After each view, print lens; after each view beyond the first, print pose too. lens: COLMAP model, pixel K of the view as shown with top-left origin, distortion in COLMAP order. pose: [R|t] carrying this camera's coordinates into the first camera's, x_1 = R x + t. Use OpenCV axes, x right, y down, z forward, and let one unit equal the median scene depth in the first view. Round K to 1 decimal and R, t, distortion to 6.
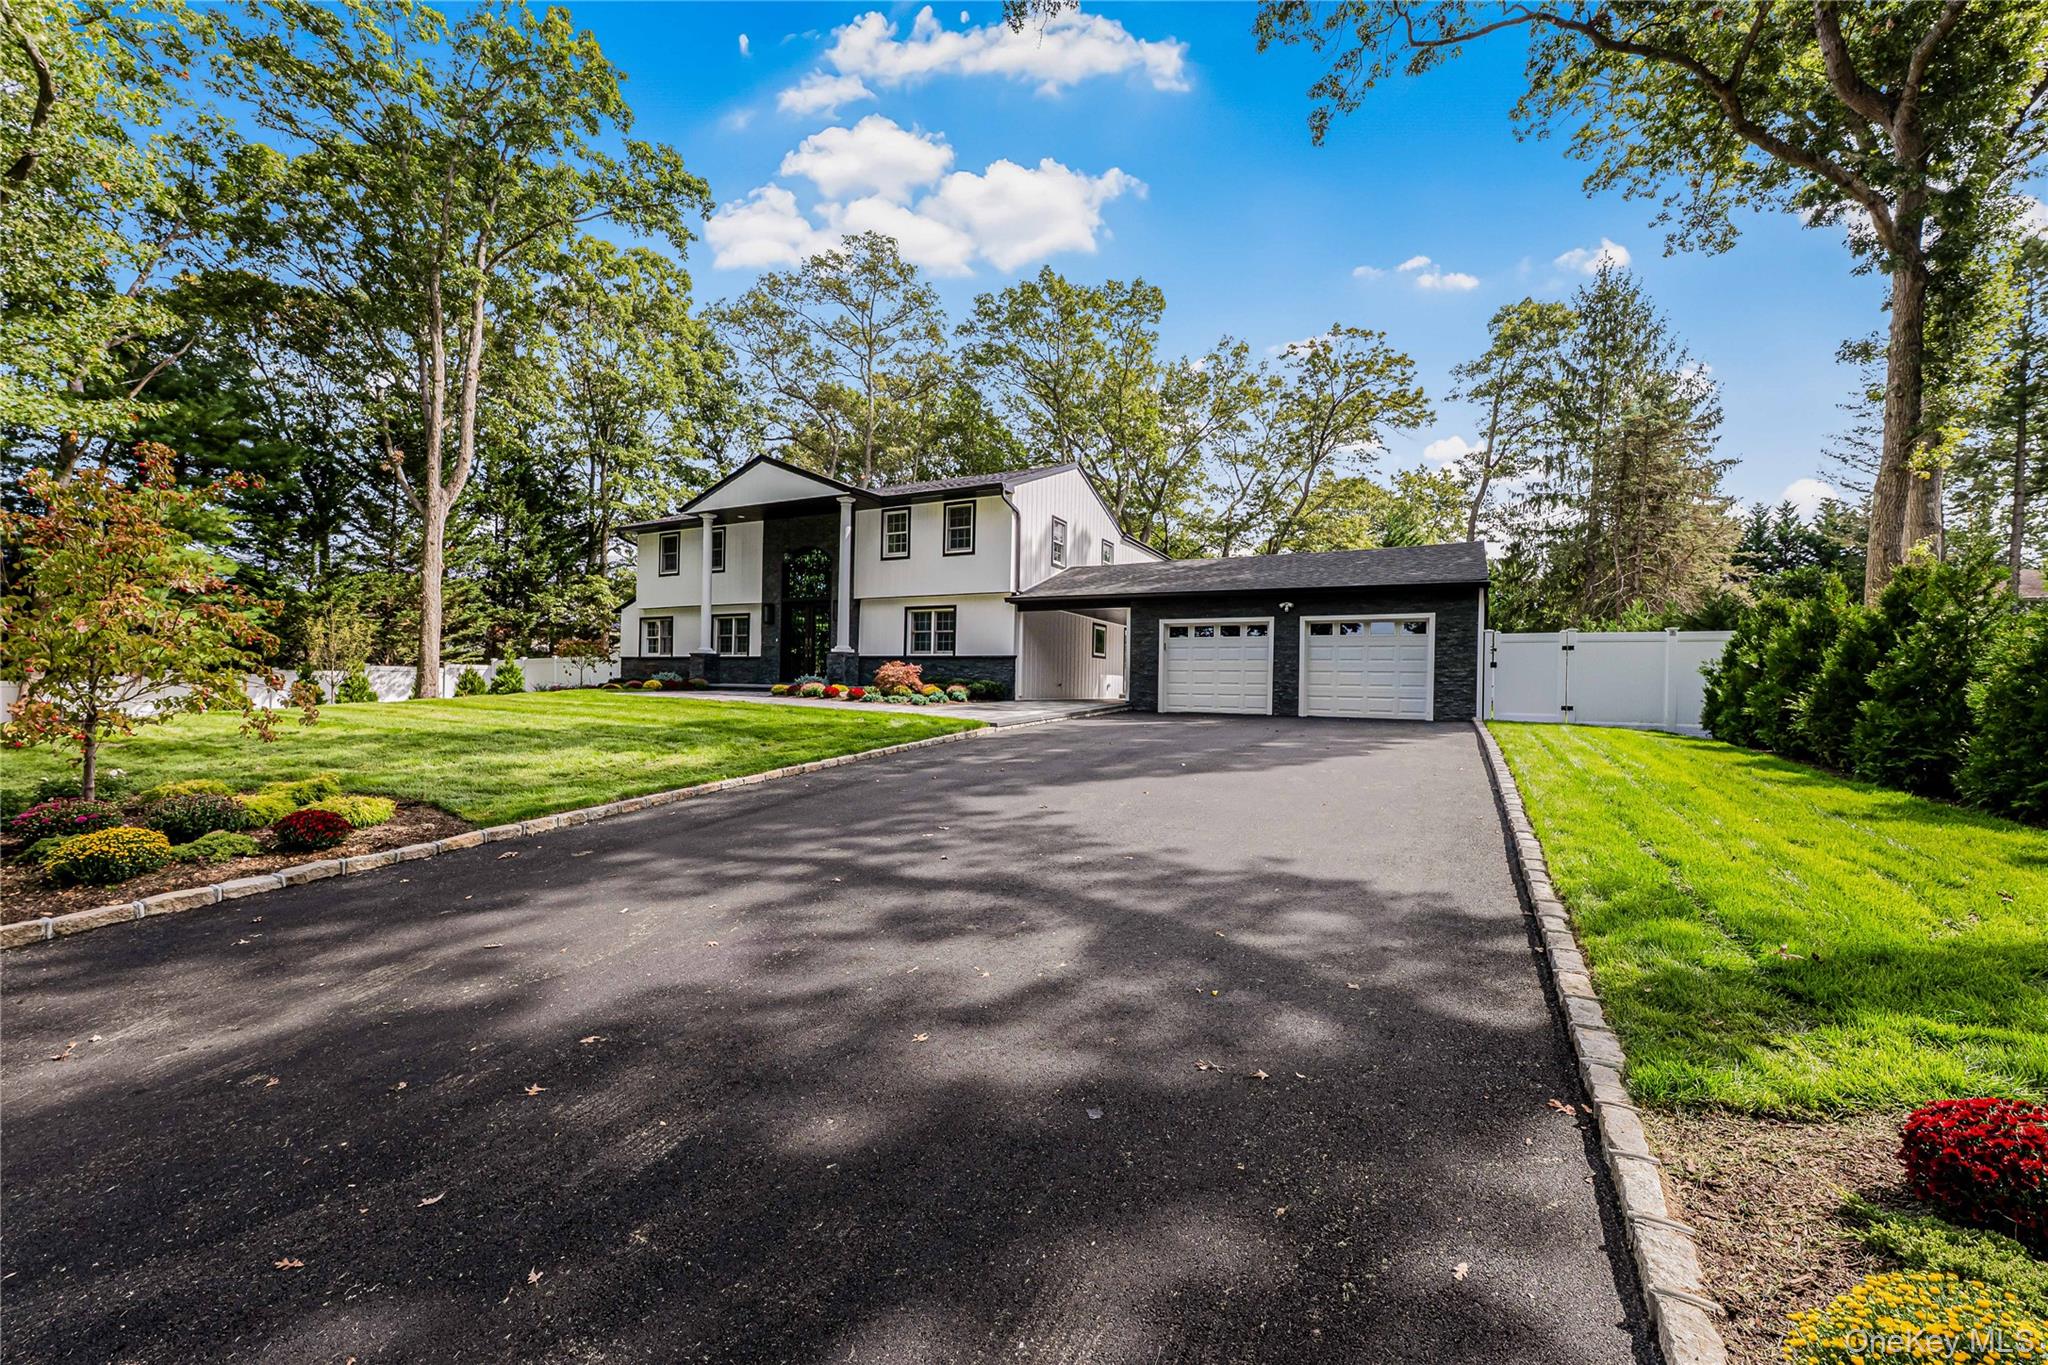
lens RADIAL K [[812.3, 0, 1027.8], [0, 812.3, 681.6], [0, 0, 1]] dist [0.000396, 0.000152]
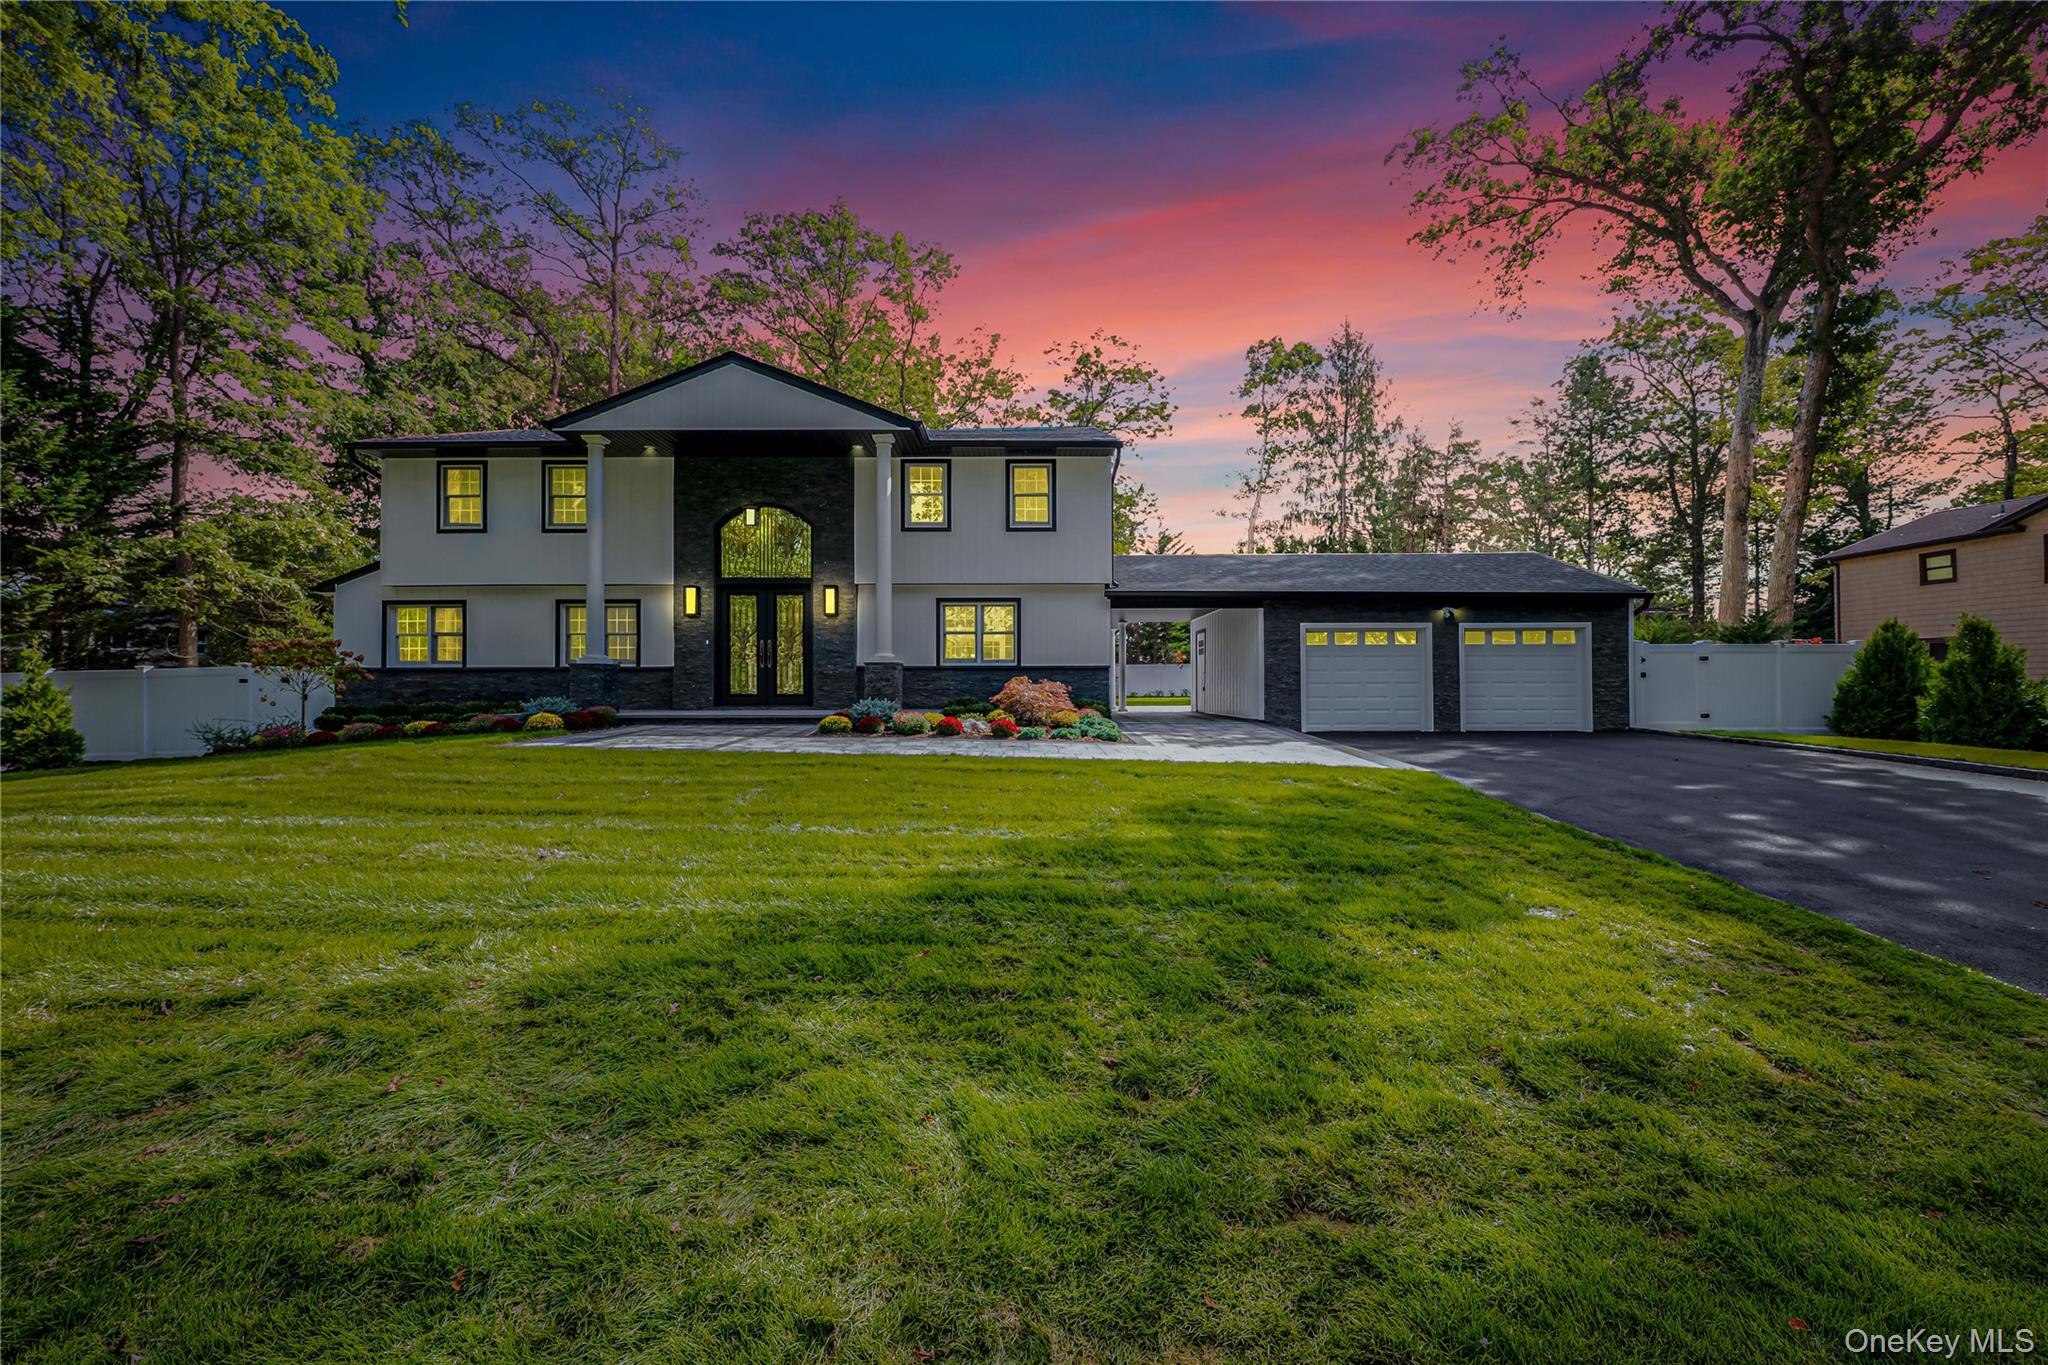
lens RADIAL K [[833.2, 0, 1047.8], [0, 833.2, 678.9], [0, 0, 1]] dist [0.000989, 0.000145]
pose [[0.887148, -0.012166, 0.461324, -0.221964], [0.014215, 0.999898, -0.000966, -0.010078], [-0.461265, 0.007415, 0.887231, 0.166553]]
